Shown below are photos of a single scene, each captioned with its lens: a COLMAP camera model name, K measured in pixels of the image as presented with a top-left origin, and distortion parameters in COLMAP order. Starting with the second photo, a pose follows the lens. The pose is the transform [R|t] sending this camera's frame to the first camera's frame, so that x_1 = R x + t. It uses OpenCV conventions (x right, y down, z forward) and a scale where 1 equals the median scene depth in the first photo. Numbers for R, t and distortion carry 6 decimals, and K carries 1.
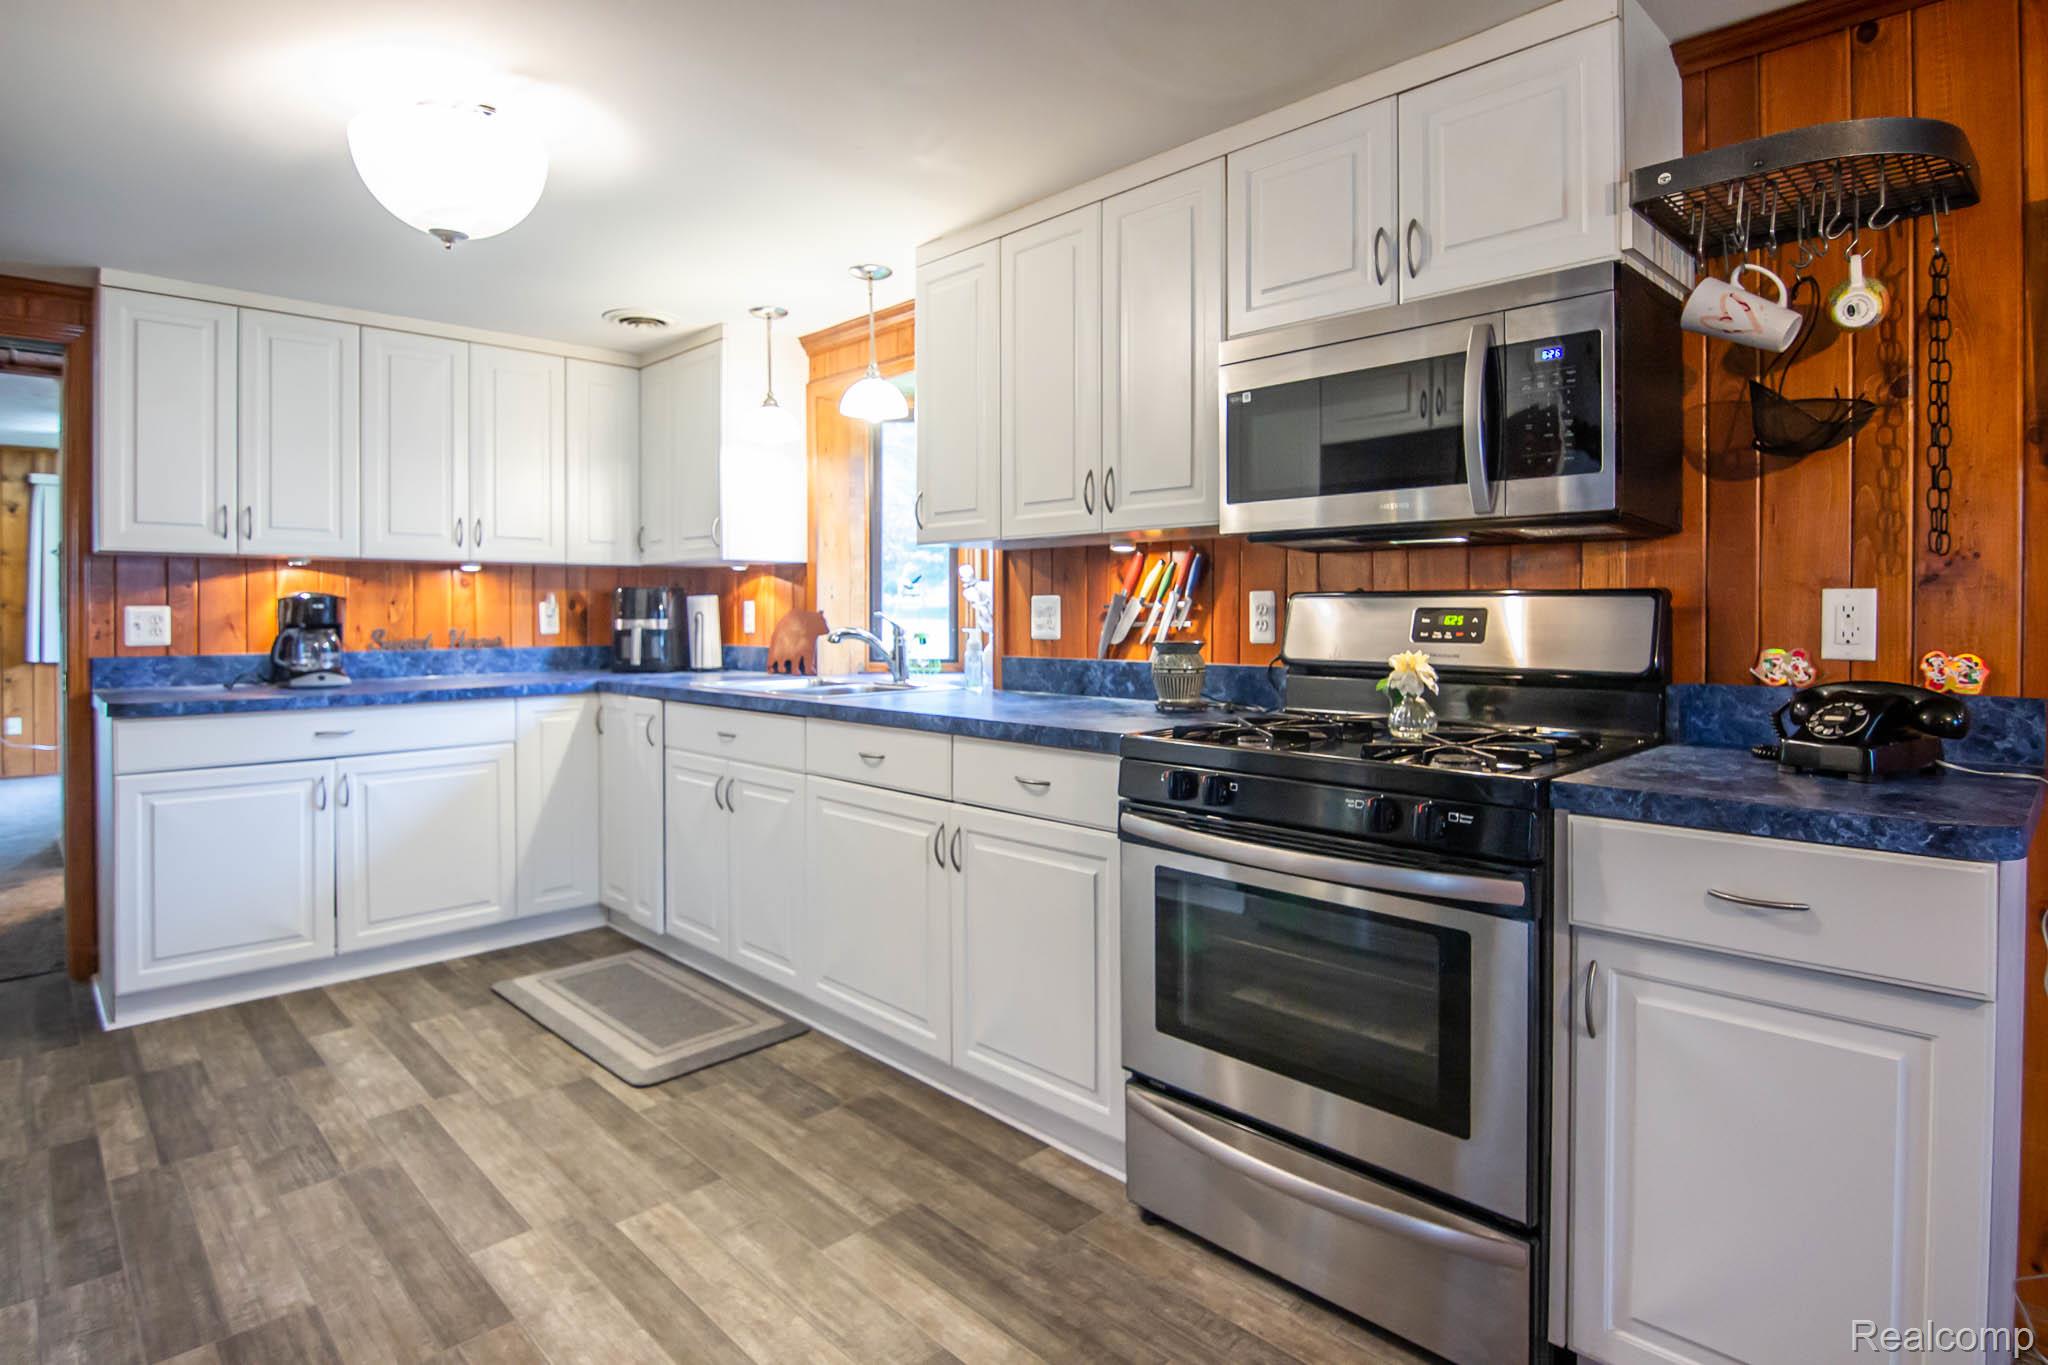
lens RADIAL K [[1067.5, 0, 1023.7], [0, 1067.5, 628.2], [0, 0, 1]] dist [-0.016198, -0.000411]
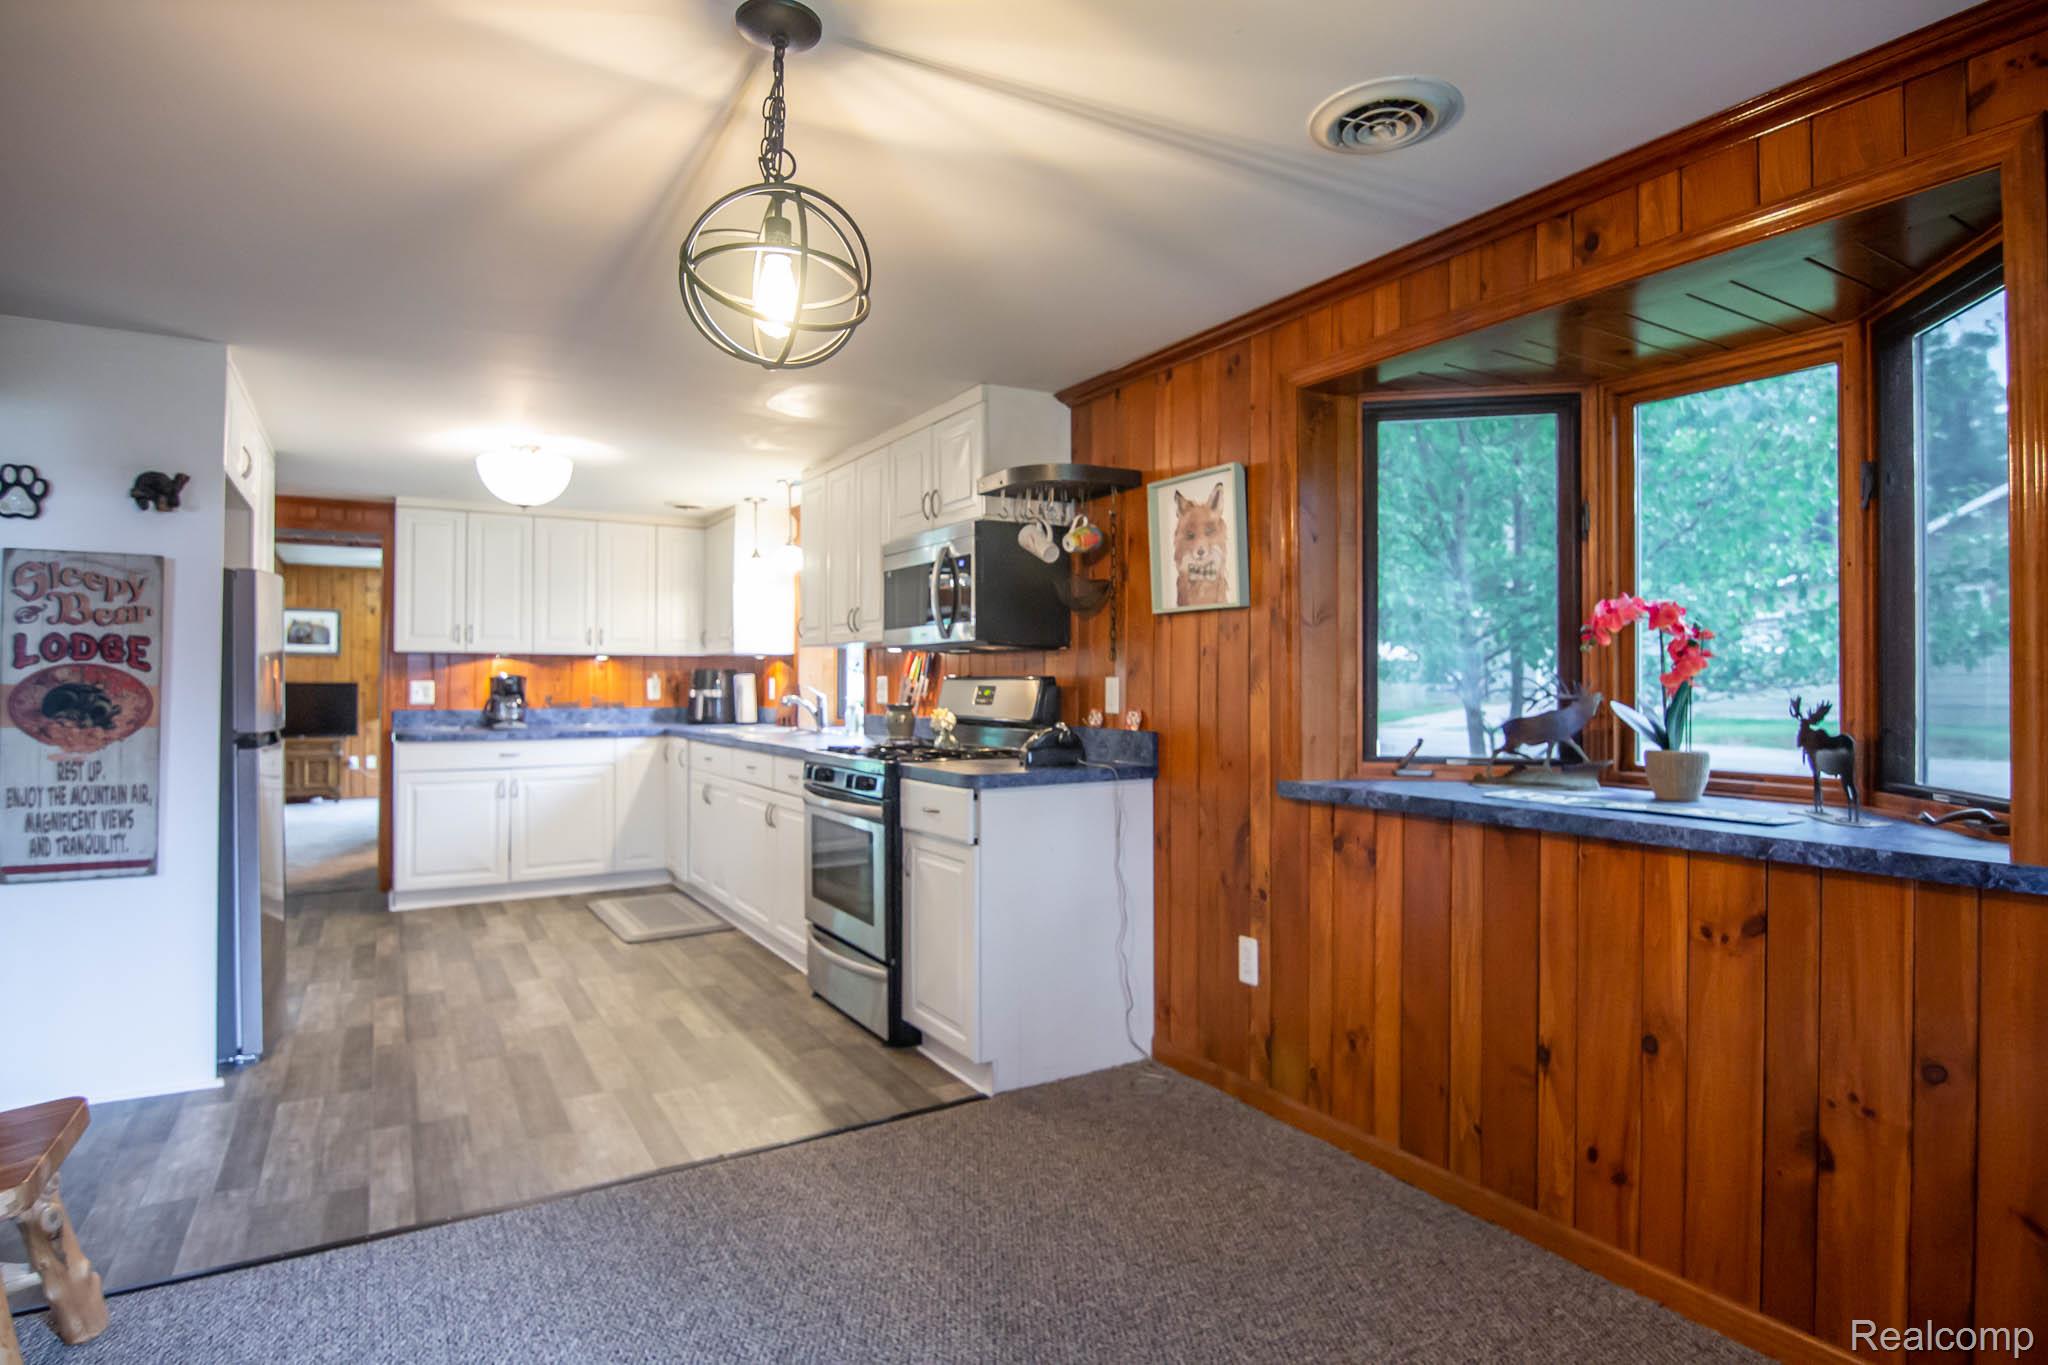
lens RADIAL K [[1086.9, 0, 1024.0], [0, 1086.9, 682.5], [0, 0, 1]] dist [-0.002002, -0.000425]
pose [[0.971316, 0.003320, -0.237769, 0.562362], [-0.007376, 0.999842, -0.016171, 0.002897], [0.237678, 0.017461, 0.971187, -0.508188]]
